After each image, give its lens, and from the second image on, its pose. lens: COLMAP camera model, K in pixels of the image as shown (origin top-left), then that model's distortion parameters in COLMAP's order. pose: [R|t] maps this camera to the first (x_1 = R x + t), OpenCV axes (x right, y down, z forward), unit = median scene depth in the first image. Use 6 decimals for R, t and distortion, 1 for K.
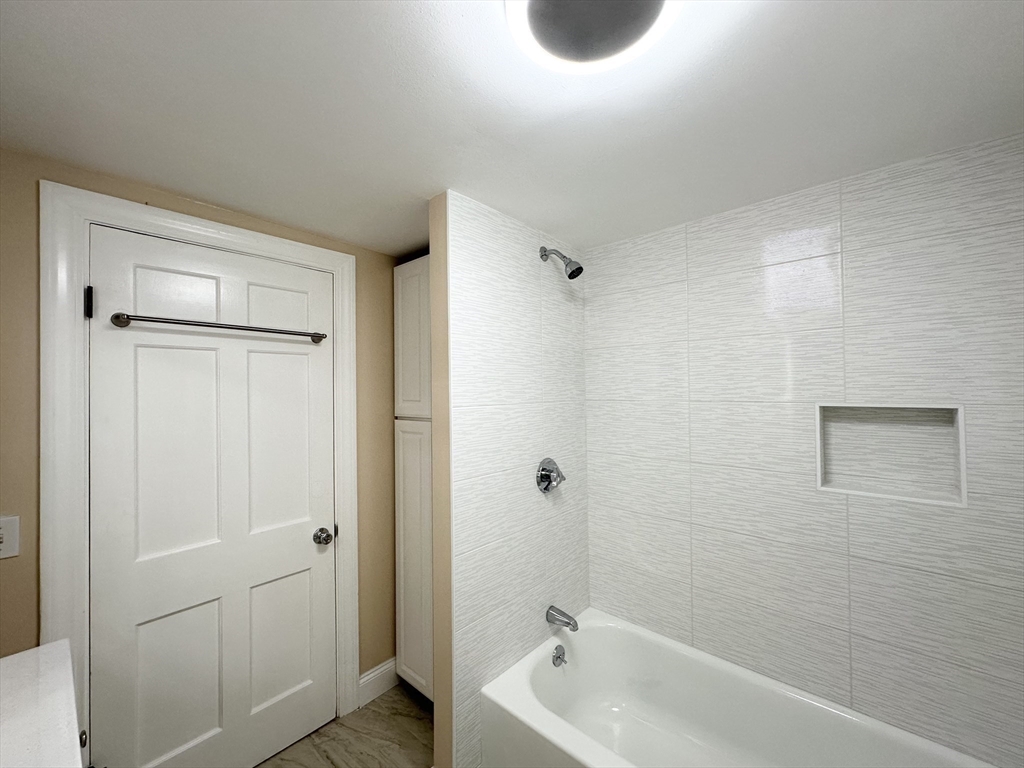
lens RADIAL K [[405.9, 0, 513.6], [0, 405.9, 379.7], [0, 0, 1]] dist [0.000633, 0.000201]
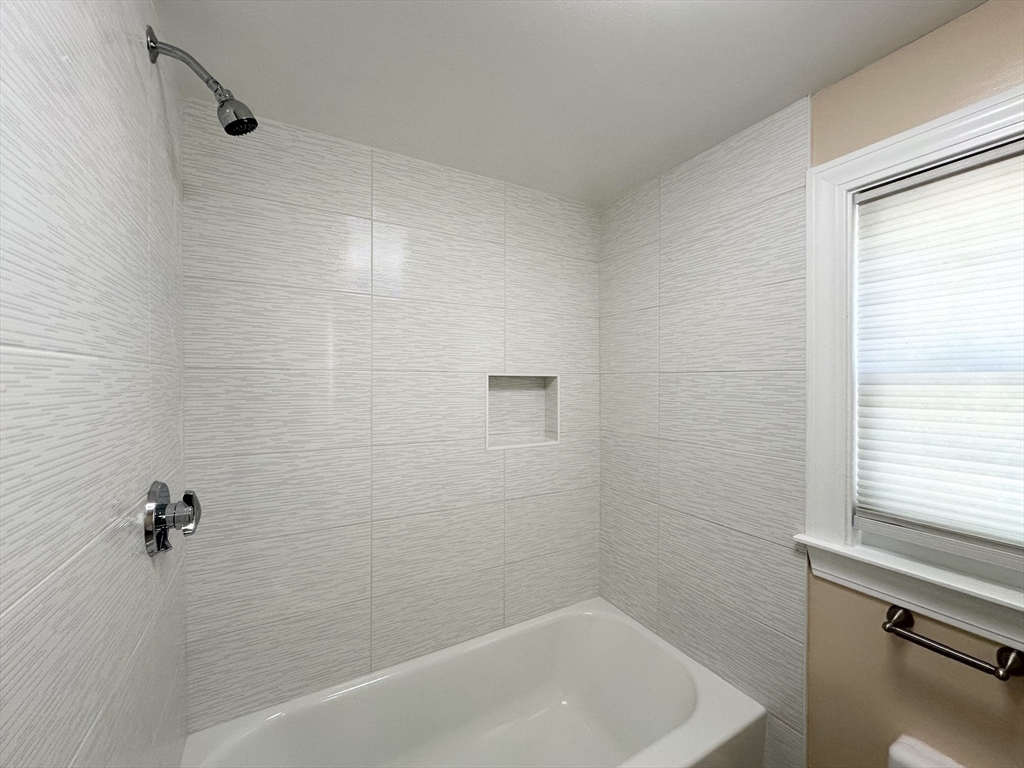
lens RADIAL K [[408.0, 0, 512.5], [0, 408.0, 382.2], [0, 0, 1]] dist [-0.001037, -0.000034]
pose [[0.329519, 0.013498, 0.944052, -0.264879], [-0.026356, 0.999640, -0.005093, 0.080875], [-0.943781, -0.023203, 0.329756, 0.521418]]
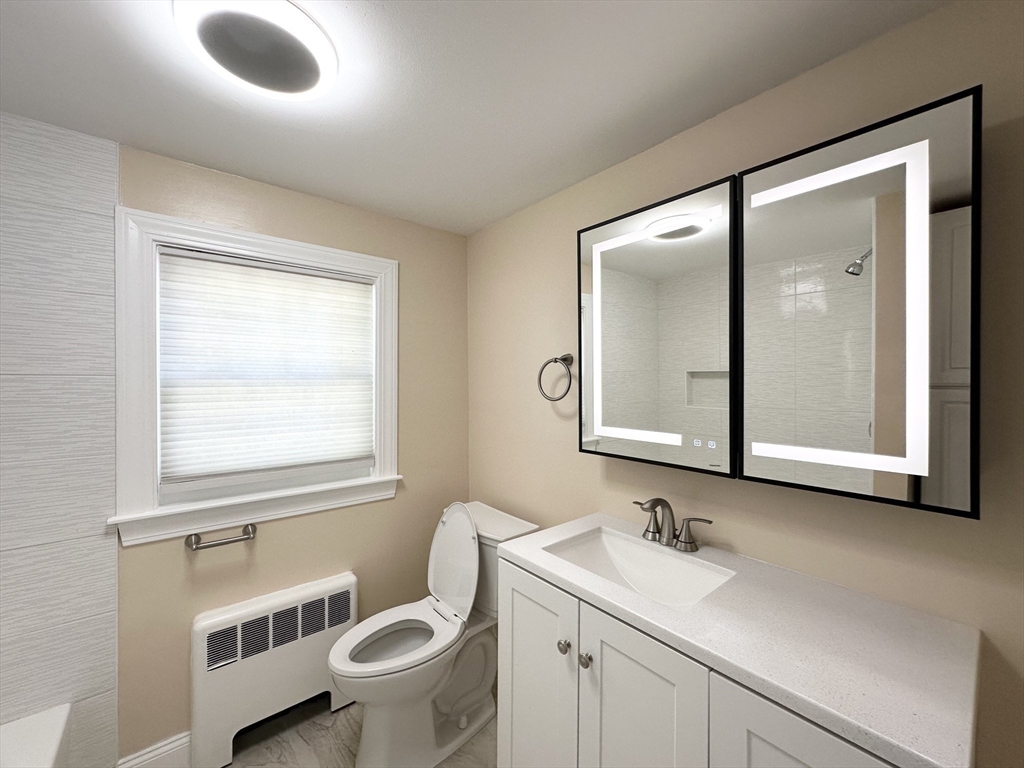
lens RADIAL K [[415.7, 0, 514.9], [0, 415.7, 385.6], [0, 0, 1]] dist [-0.000540, 0.000047]
pose [[-0.988658, 0.017310, 0.149183, -0.362074], [0.014732, 0.999723, -0.018366, 0.091568], [-0.149460, -0.015960, -0.988639, 1.009348]]
